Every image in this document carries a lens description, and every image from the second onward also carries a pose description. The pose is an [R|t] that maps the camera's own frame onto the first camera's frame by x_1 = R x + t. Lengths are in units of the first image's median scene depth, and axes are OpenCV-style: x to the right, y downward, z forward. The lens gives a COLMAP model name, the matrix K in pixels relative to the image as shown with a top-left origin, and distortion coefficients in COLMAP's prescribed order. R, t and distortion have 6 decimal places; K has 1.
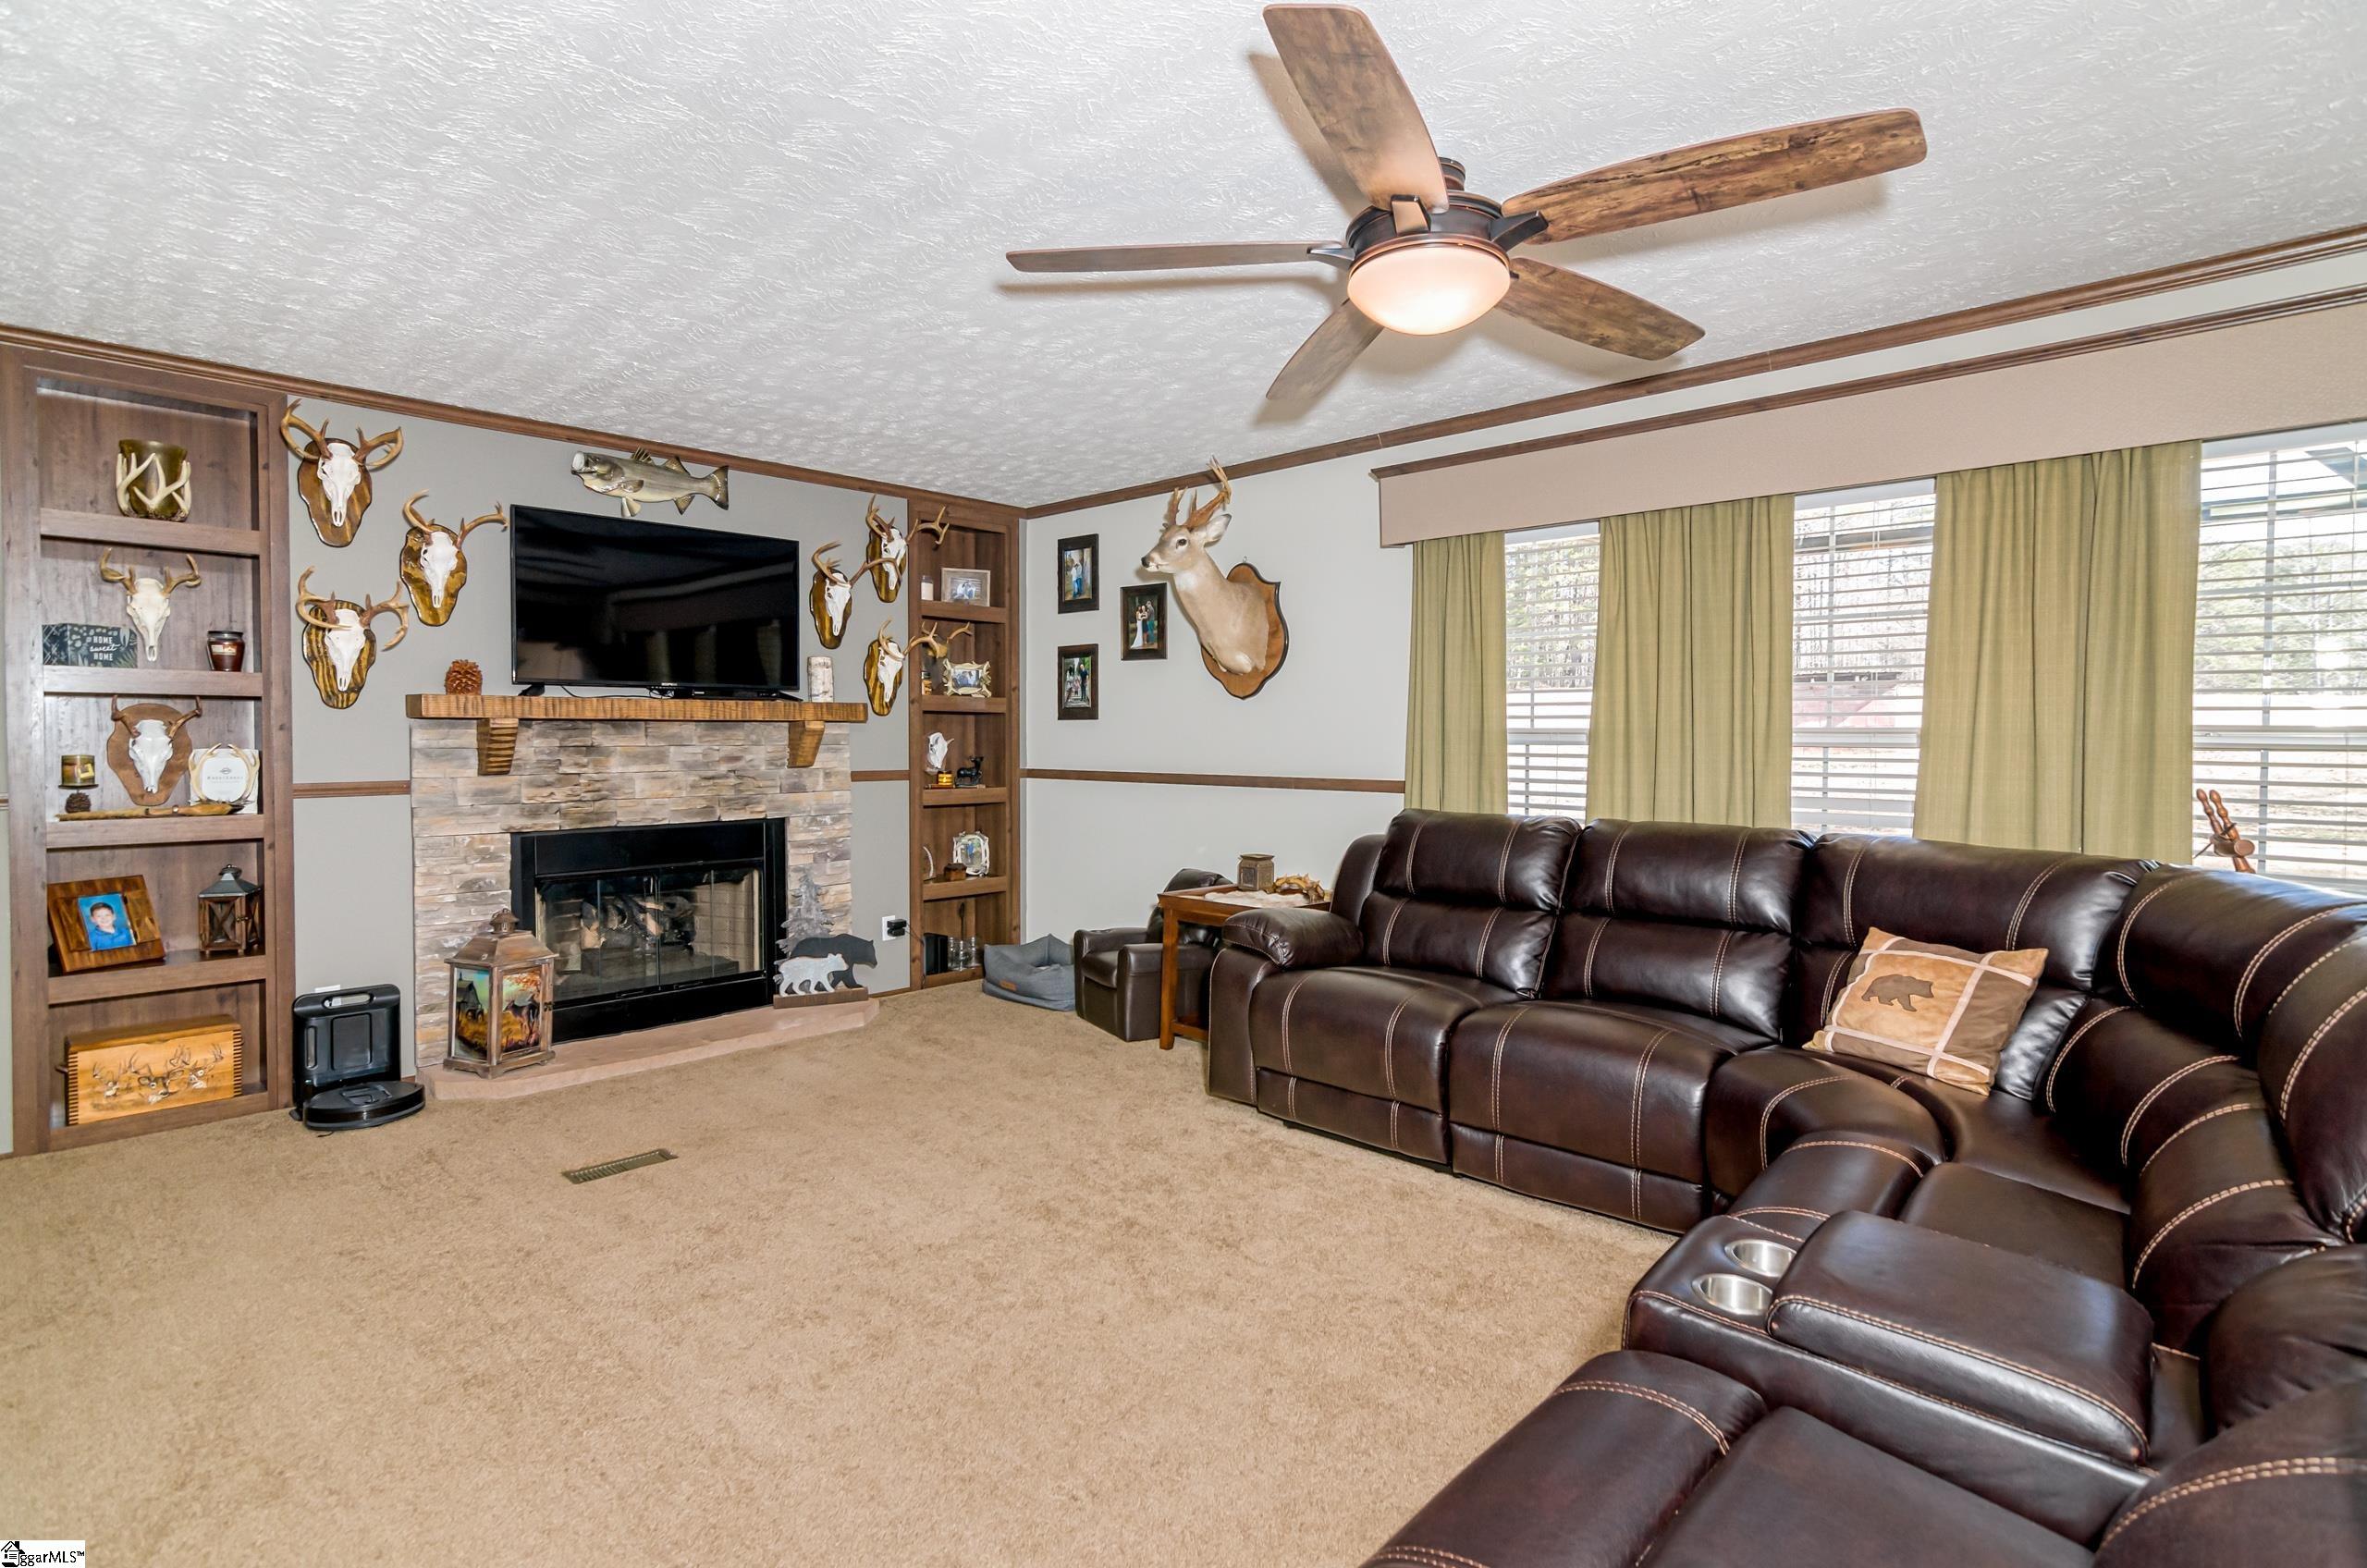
lens RADIAL K [[1149.5, 0, 1218.2], [0, 1149.5, 748.1], [0, 0, 1]] dist [0.000760, 0.001756]
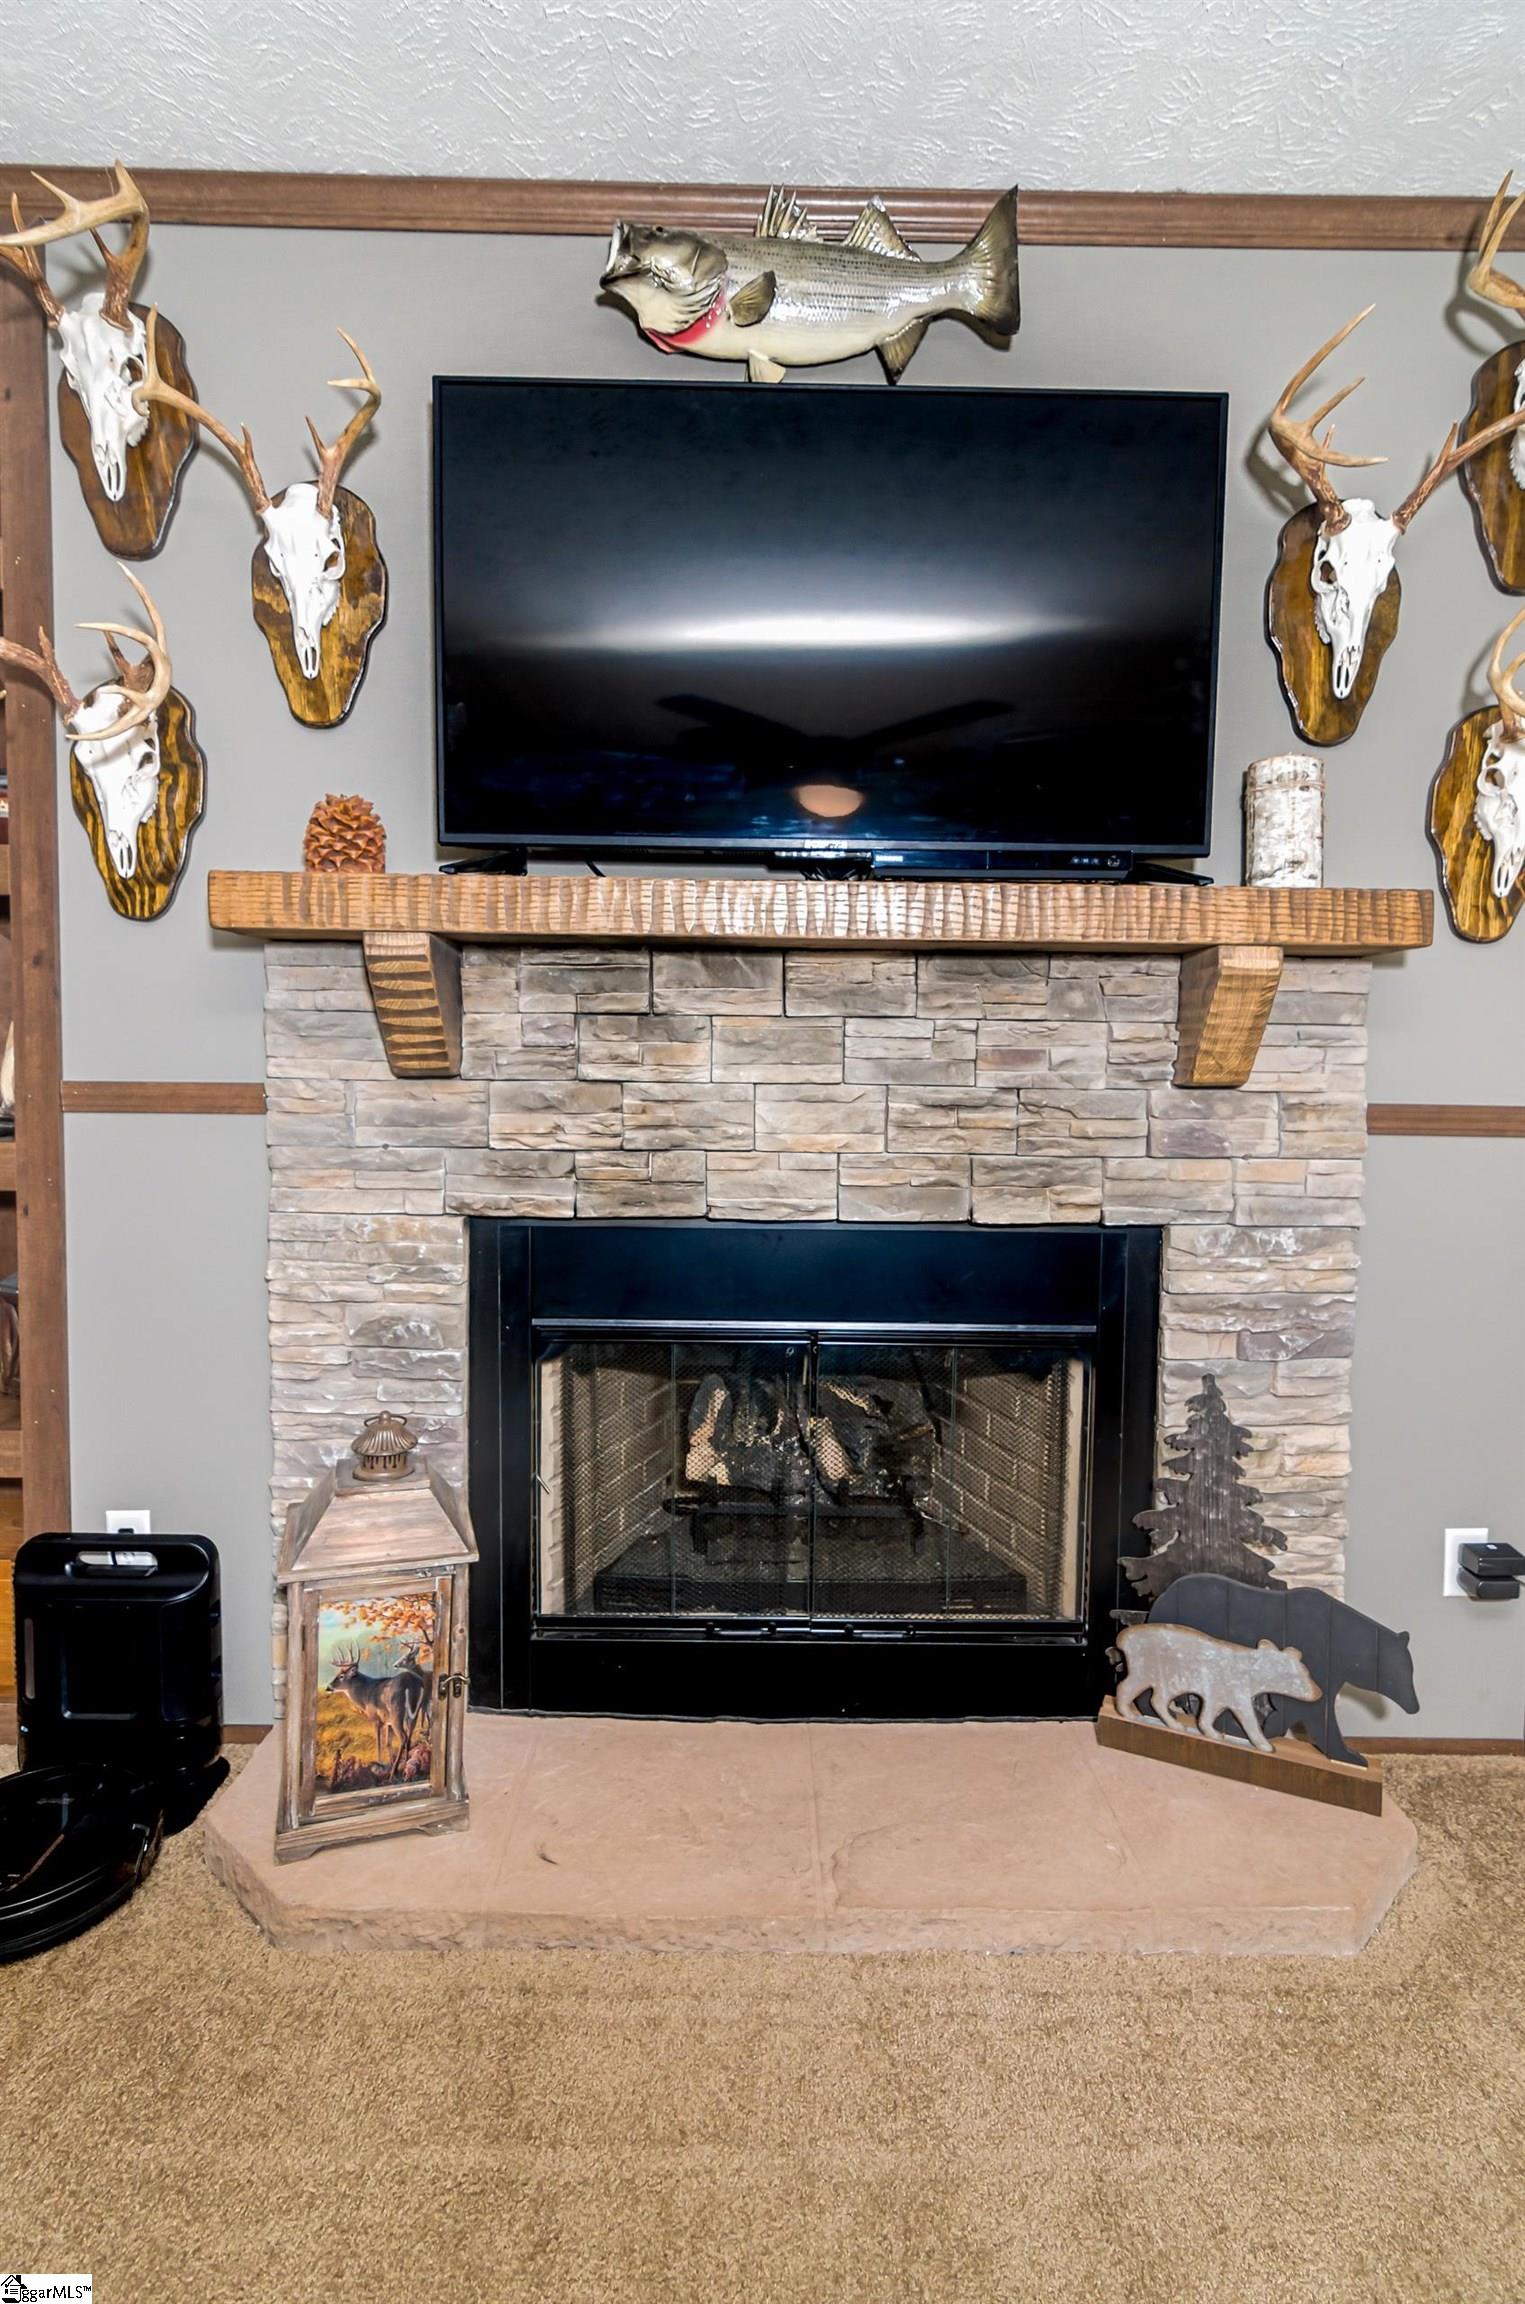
lens RADIAL K [[1119.0, 0, 750.4], [0, 1119.0, 1141.2], [0, 0, 1]] dist [0.000760, 0.001756]
pose [[0.666128, 0.061375, -0.743308, -0.211744], [-0.022398, 0.997805, 0.062316, 0.015940], [0.745501, -0.024862, 0.666041, 0.700868]]
